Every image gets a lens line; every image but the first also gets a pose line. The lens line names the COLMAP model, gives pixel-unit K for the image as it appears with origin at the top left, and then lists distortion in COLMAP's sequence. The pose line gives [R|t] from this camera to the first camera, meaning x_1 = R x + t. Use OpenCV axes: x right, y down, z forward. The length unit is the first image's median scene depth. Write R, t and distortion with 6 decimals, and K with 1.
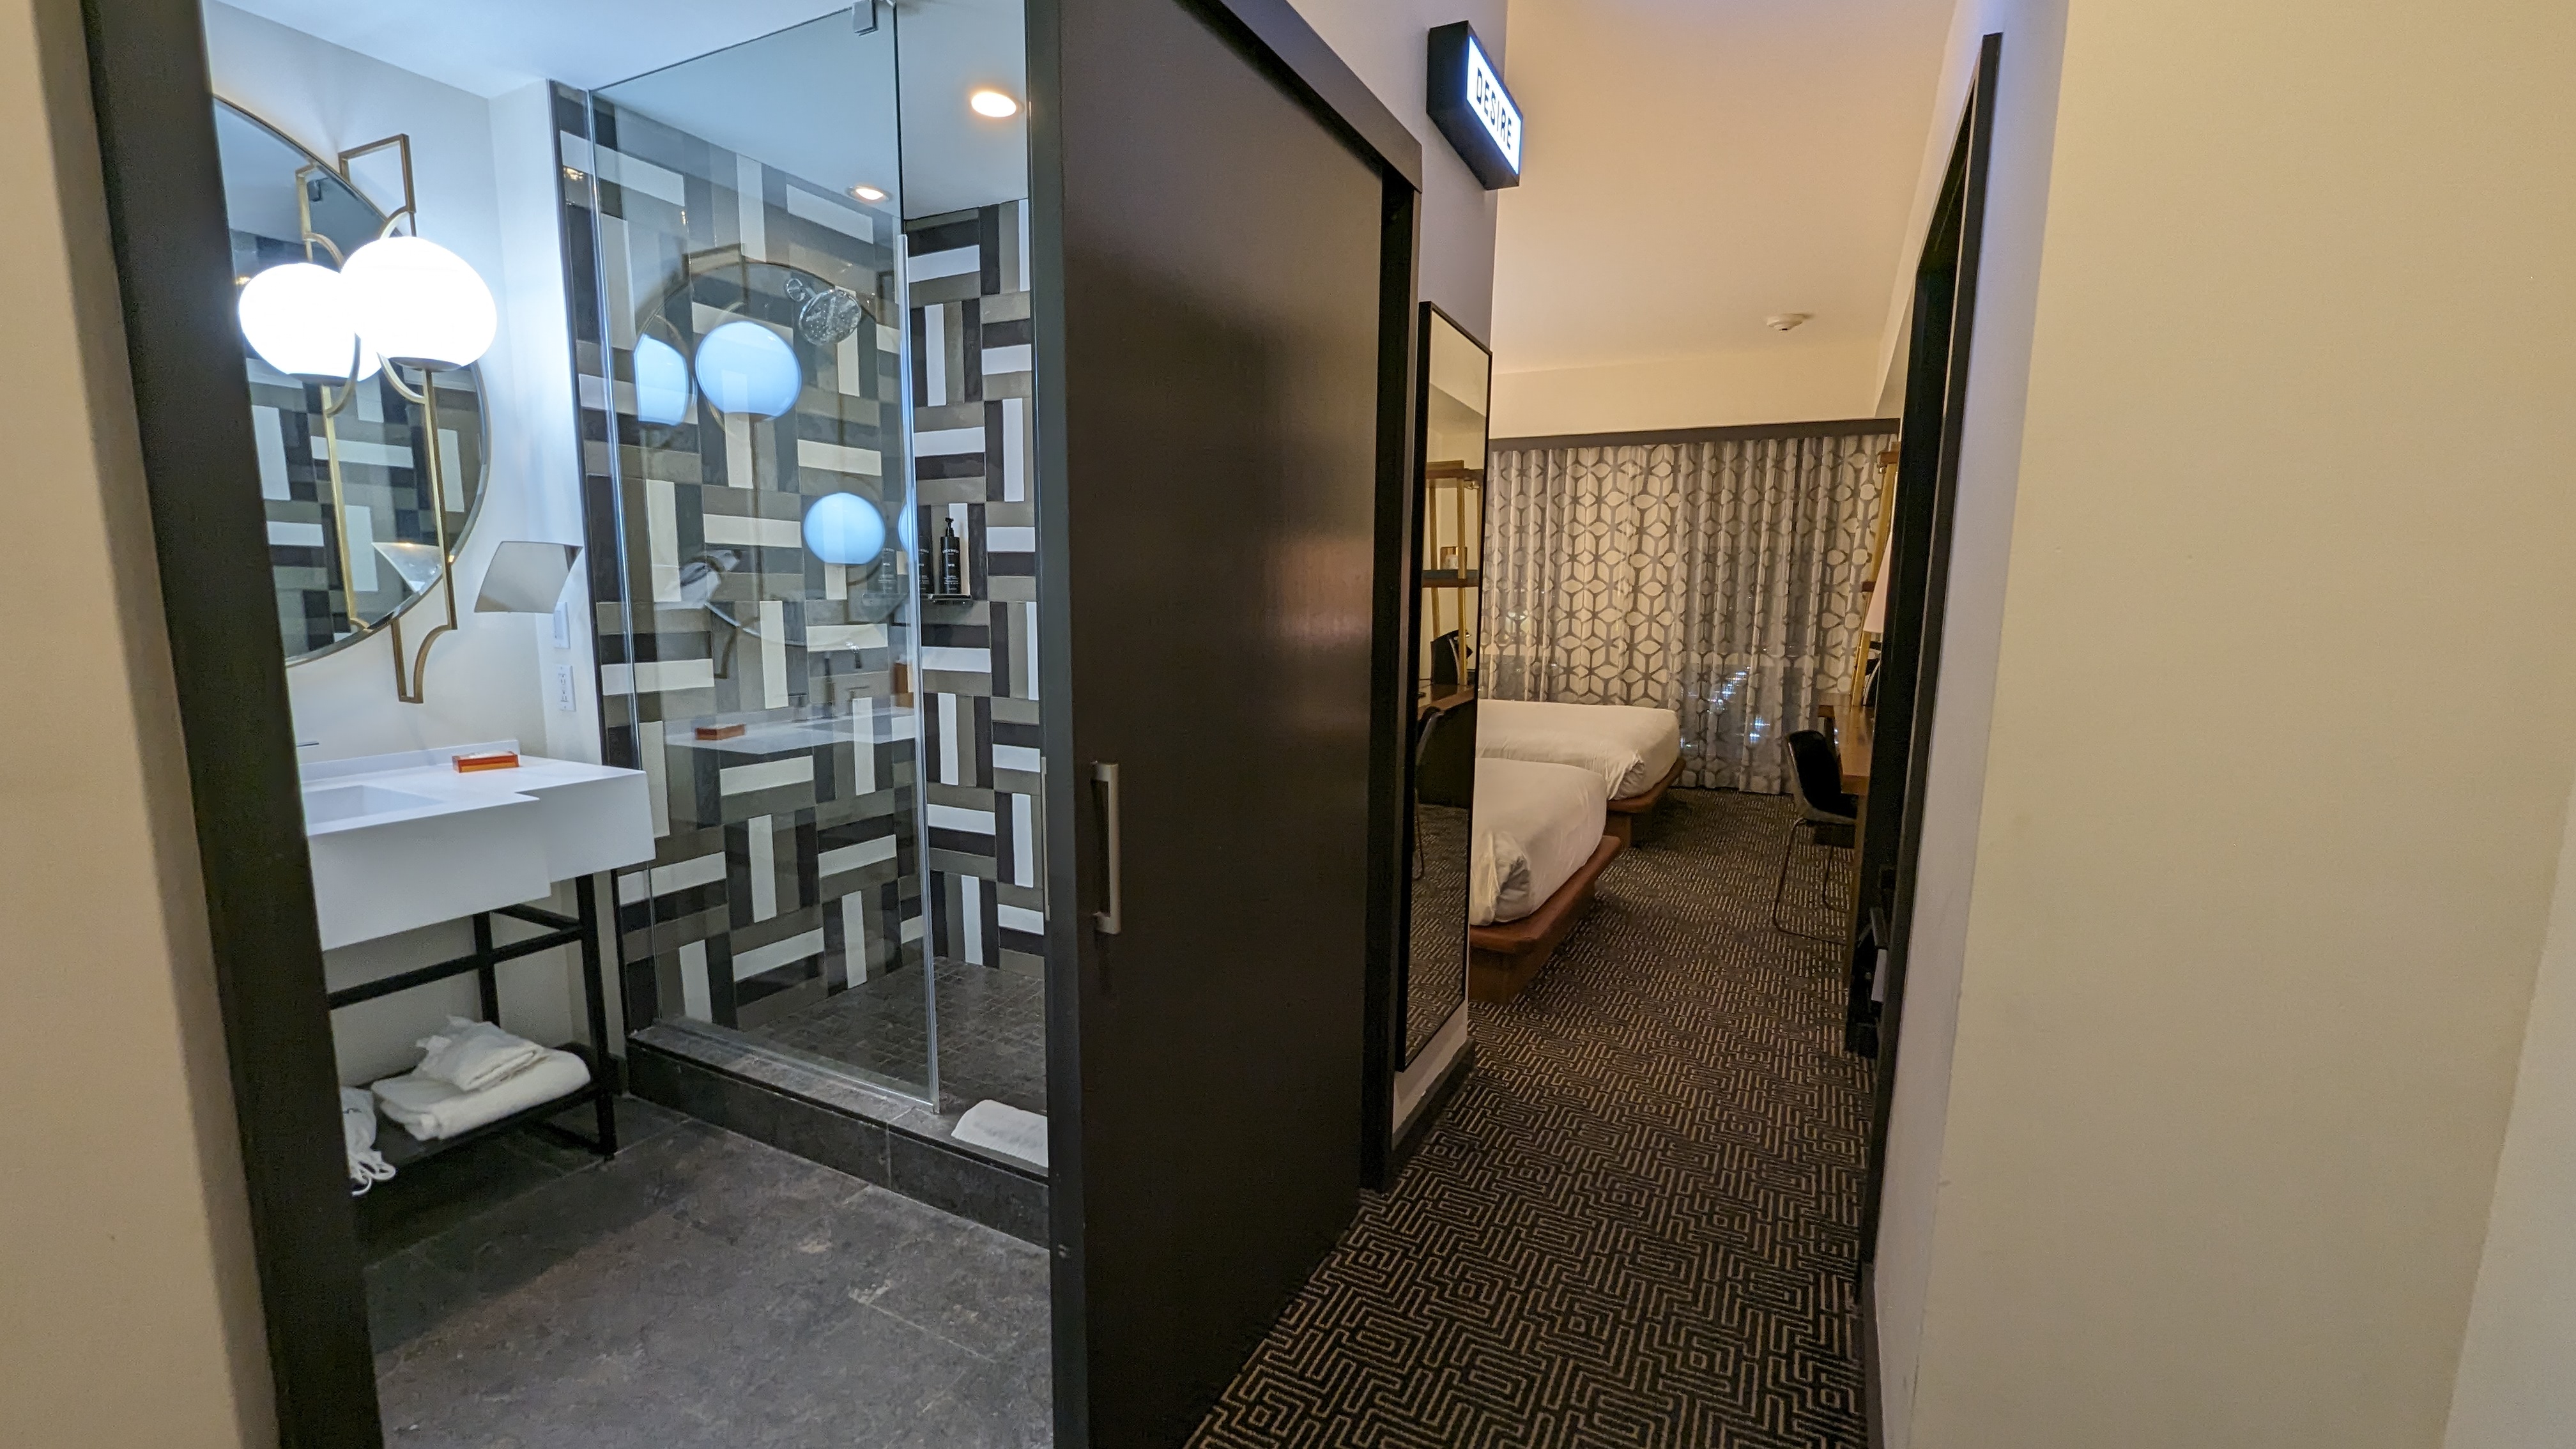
lens RADIAL K [[1071.4, 0, 1283.2], [0, 1071.4, 727.9], [0, 0, 1]] dist [-0.008355, 0.000274]
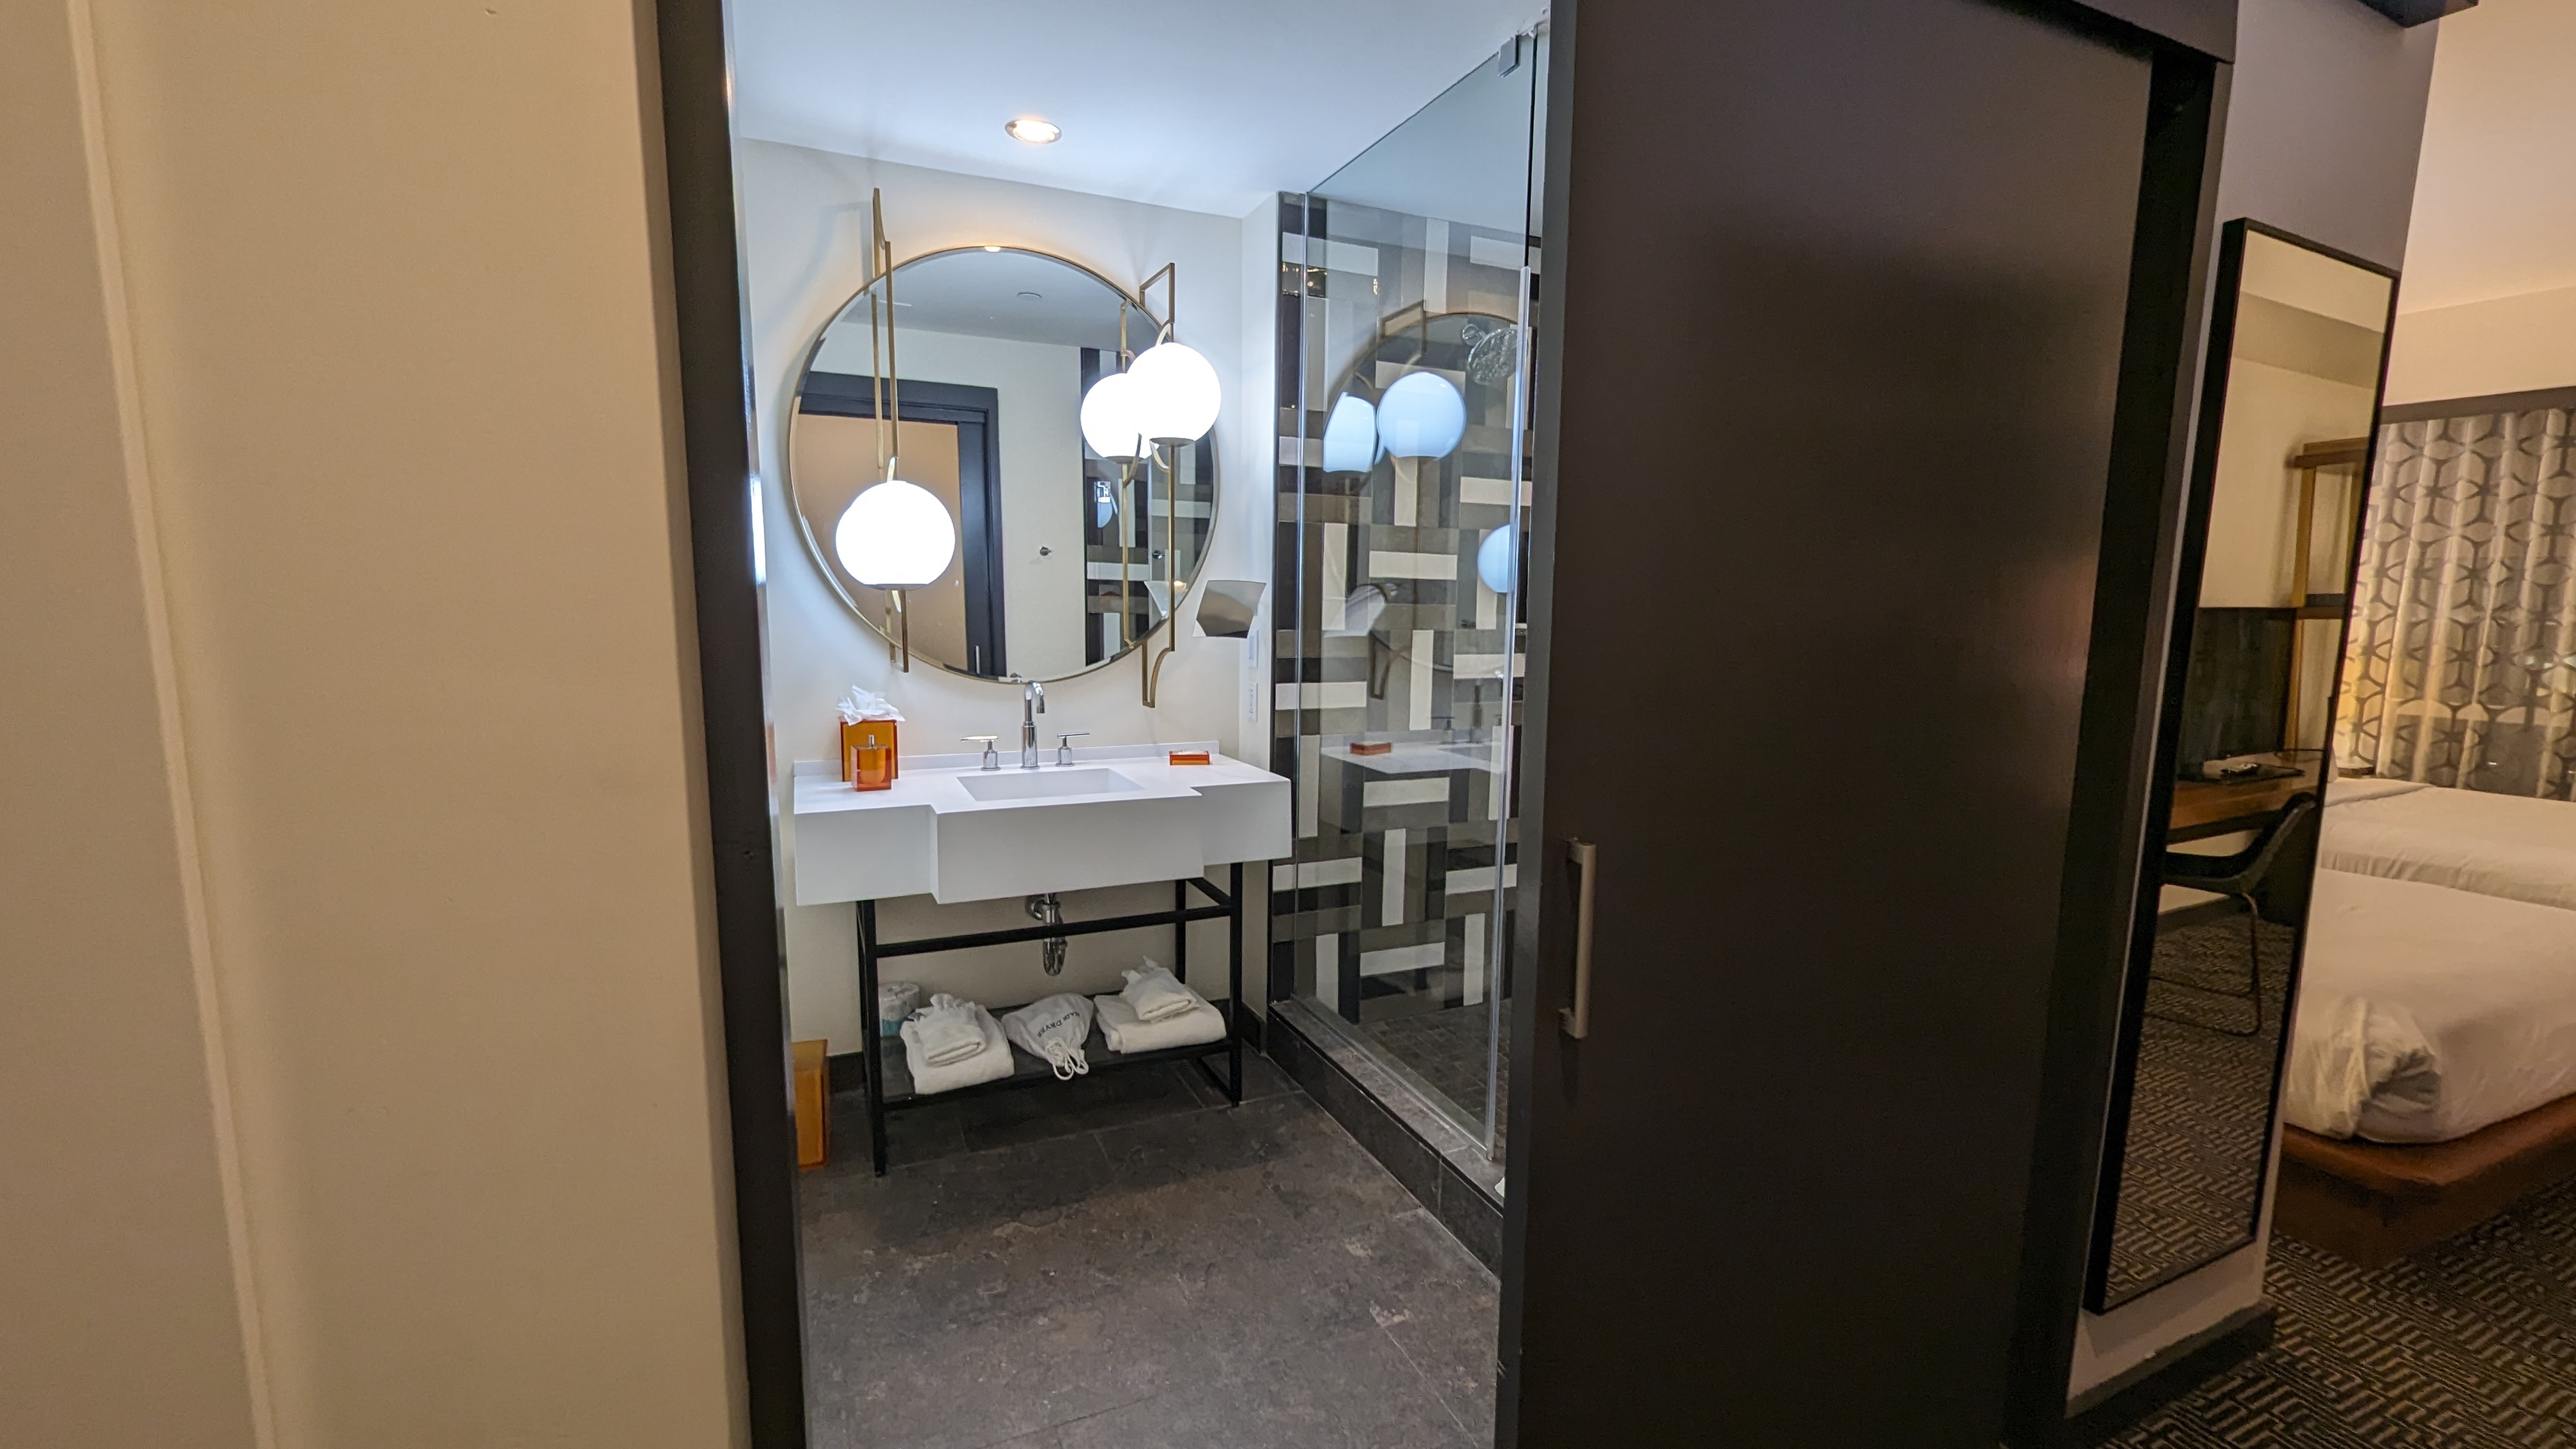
lens RADIAL K [[1071.4, 0, 1280.9], [0, 1071.4, 727.5], [0, 0, 1]] dist [-0.008355, 0.000274]
pose [[0.773012, 0.076970, -0.629705, 0.106377], [-0.086147, 0.996154, 0.016009, -0.030517], [0.628515, 0.041872, 0.776669, 0.095274]]
